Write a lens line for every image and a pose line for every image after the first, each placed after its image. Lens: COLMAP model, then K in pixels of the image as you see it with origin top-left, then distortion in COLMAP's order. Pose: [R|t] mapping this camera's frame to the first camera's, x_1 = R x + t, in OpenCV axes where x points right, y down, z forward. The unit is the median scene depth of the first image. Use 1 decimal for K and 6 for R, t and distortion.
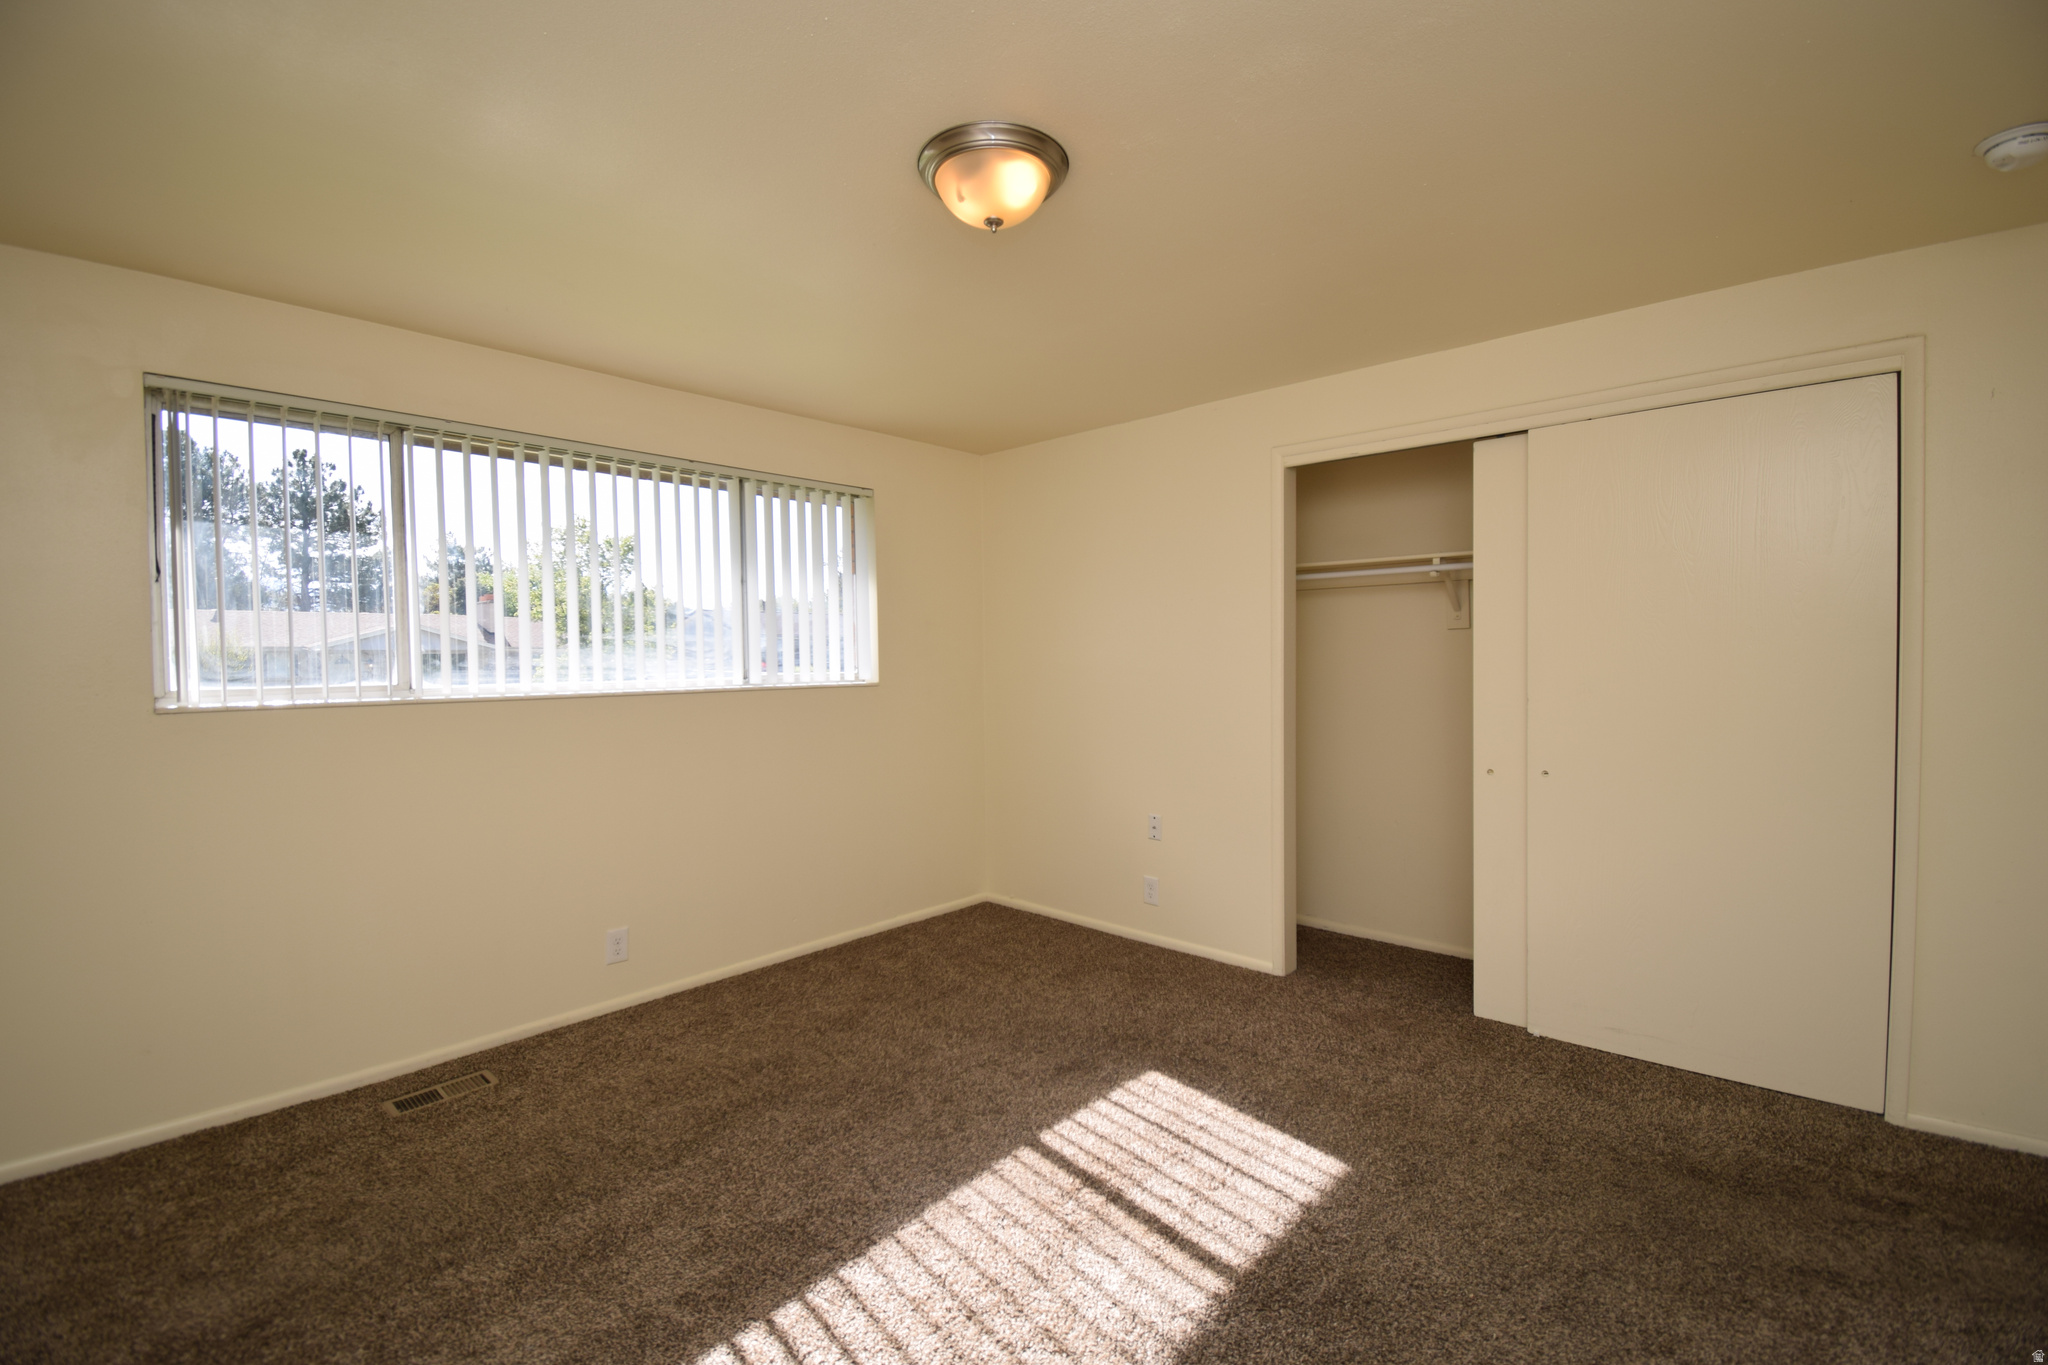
lens RADIAL K [[907.2, 0, 1018.1], [0, 907.2, 688.3], [0, 0, 1]] dist [-0.011816, -0.000230]
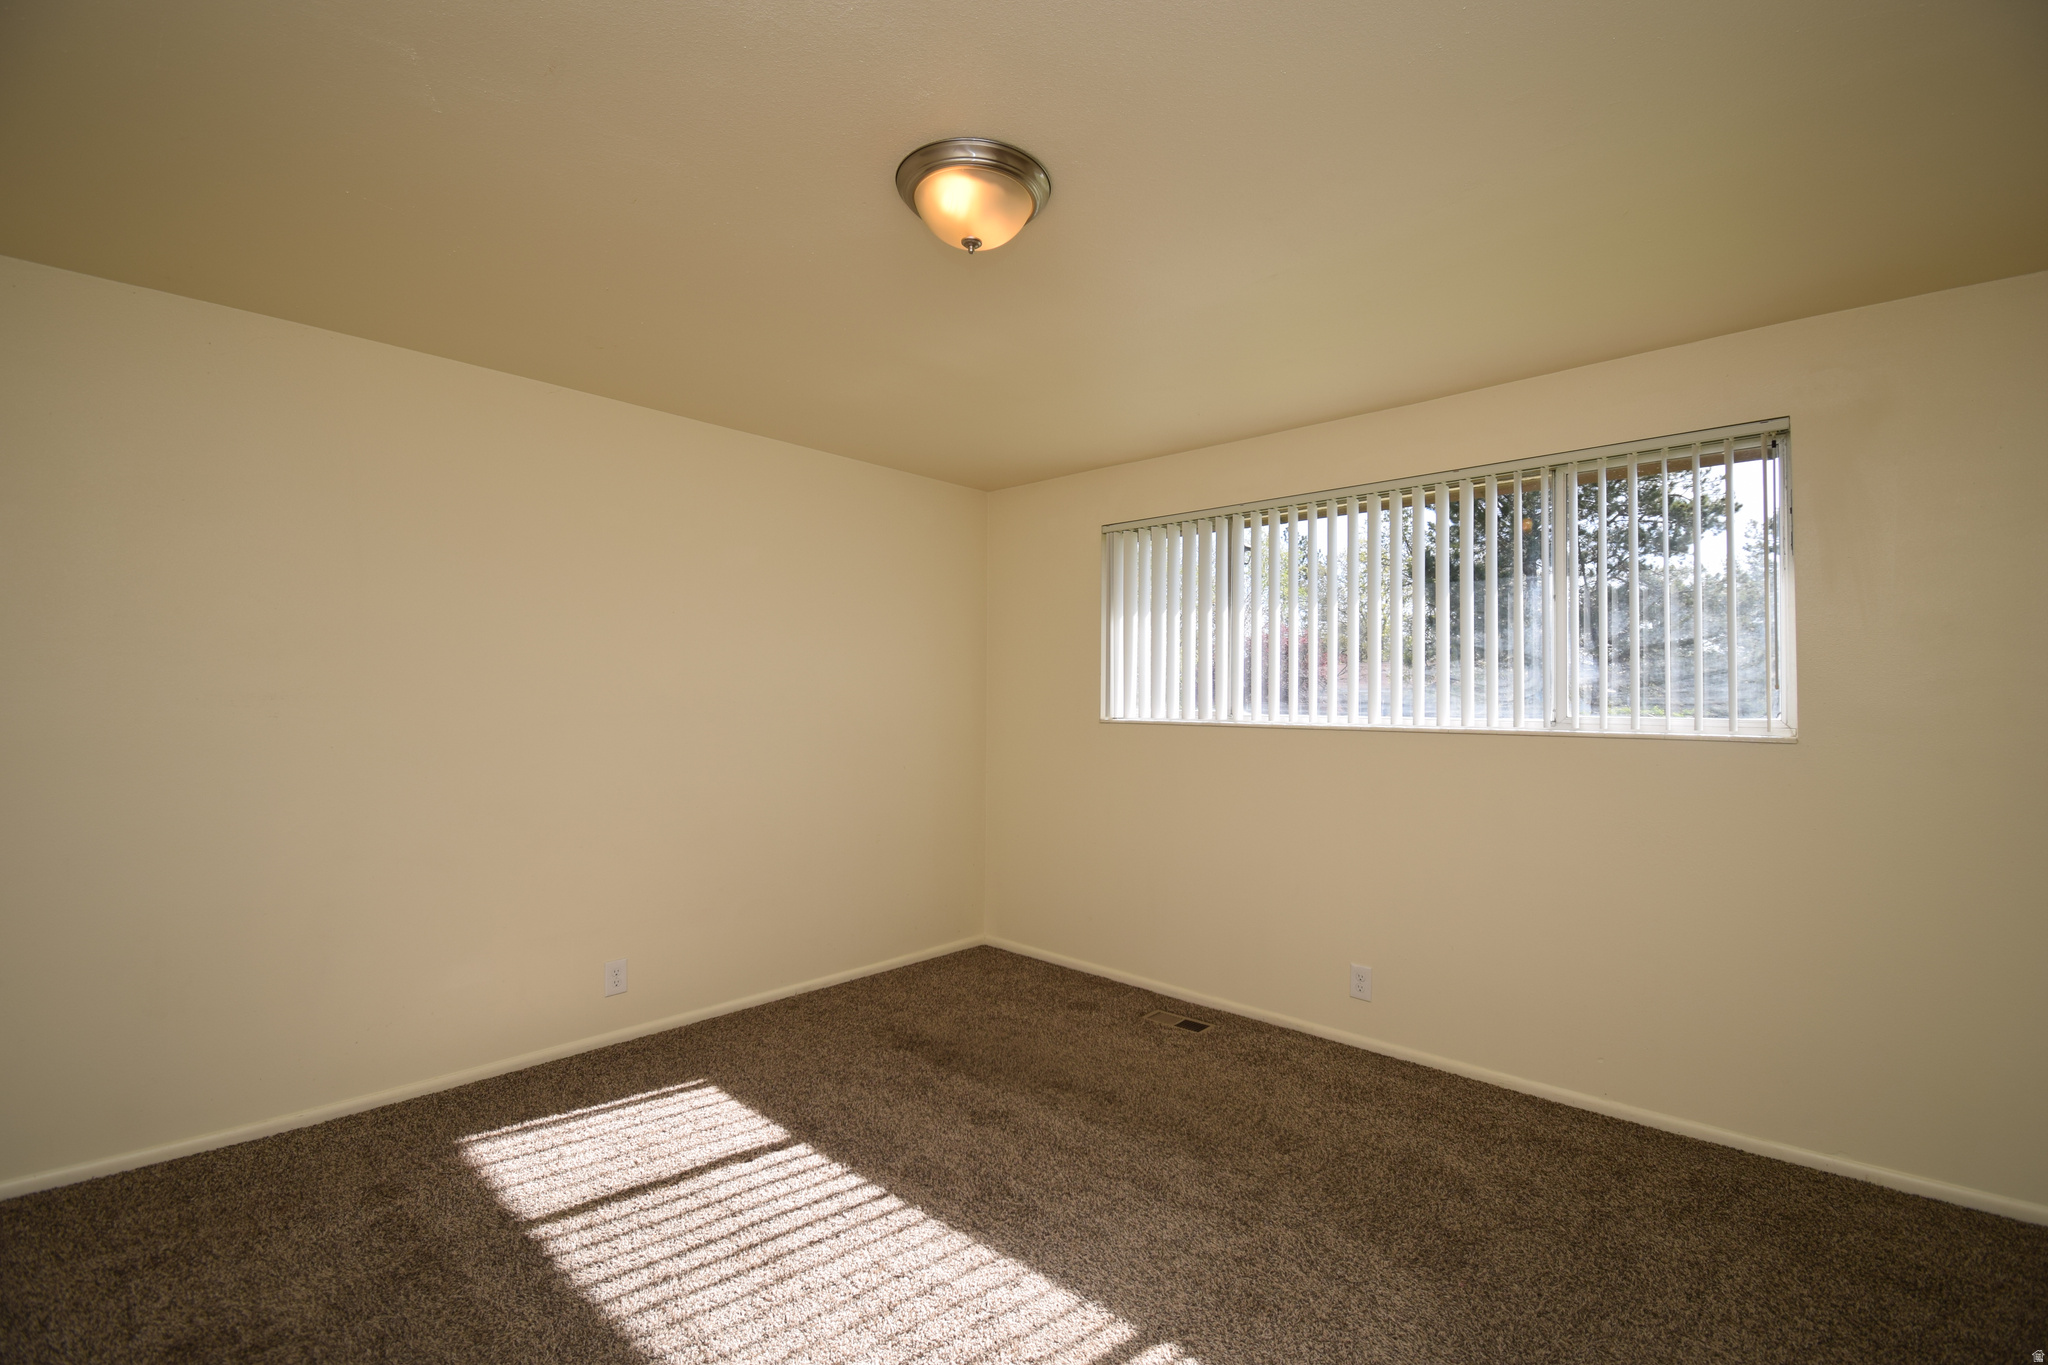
lens RADIAL K [[888.5, 0, 1024.3], [0, 888.5, 701.7], [0, 0, 1]] dist [0.044484, 0.000091]
pose [[-0.001069, 0.016213, -0.999868, 0.764706], [-0.038399, 0.999130, 0.016242, -0.035899], [0.999262, 0.038411, -0.000445, 0.874758]]
